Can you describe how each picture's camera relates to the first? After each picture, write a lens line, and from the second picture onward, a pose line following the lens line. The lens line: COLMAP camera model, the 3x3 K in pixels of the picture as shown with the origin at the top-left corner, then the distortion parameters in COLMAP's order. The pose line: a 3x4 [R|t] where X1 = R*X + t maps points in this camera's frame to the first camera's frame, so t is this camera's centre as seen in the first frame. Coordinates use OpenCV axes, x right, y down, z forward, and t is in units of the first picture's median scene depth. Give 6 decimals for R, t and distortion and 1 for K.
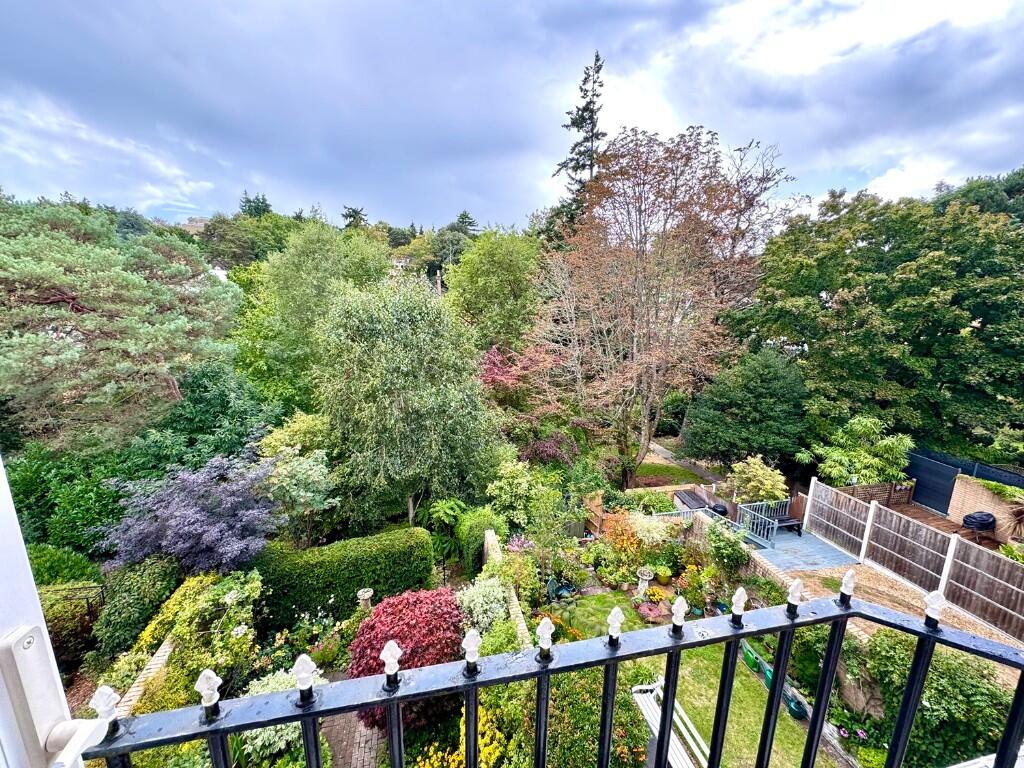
lens RADIAL K [[406.9, 0, 512.0], [0, 406.9, 384.0], [0, 0, 1]] dist [-0.000763, -0.000128]
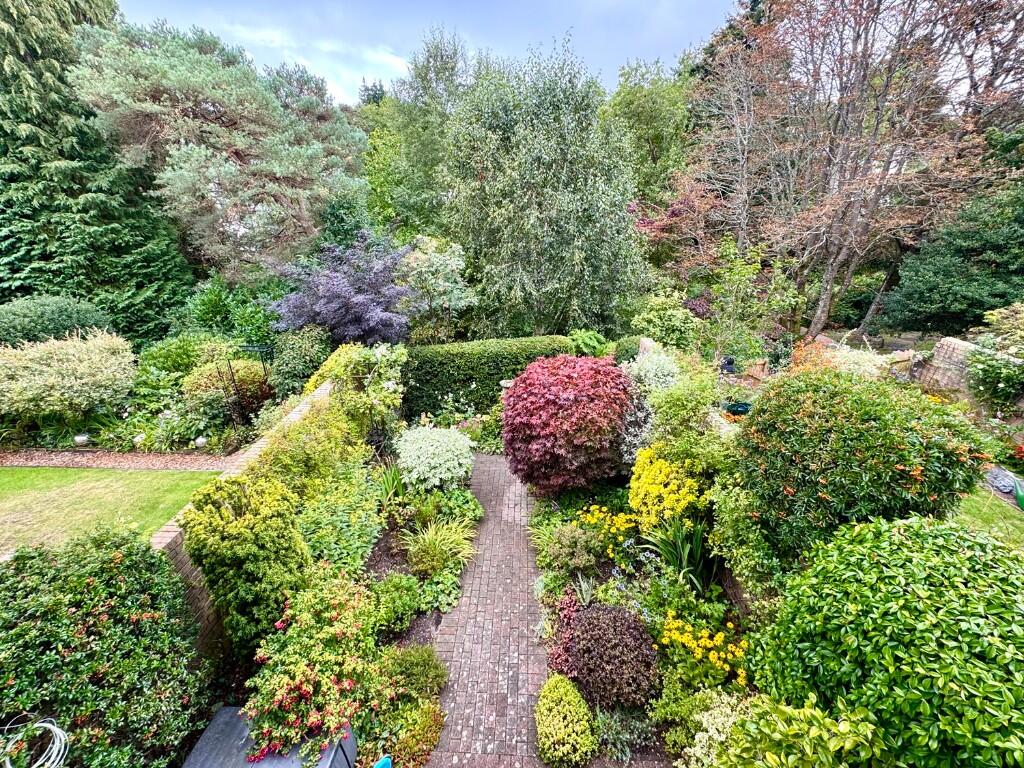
lens RADIAL K [[419.6, 0, 512.0], [0, 419.6, 384.0], [0, 0, 1]] dist [-0.000073, 0.000199]
pose [[0.964044, 0.072343, -0.255706, -0.075725], [-0.017558, 0.977469, 0.210346, 0.222842], [0.265162, -0.198293, 0.943594, 0.074320]]
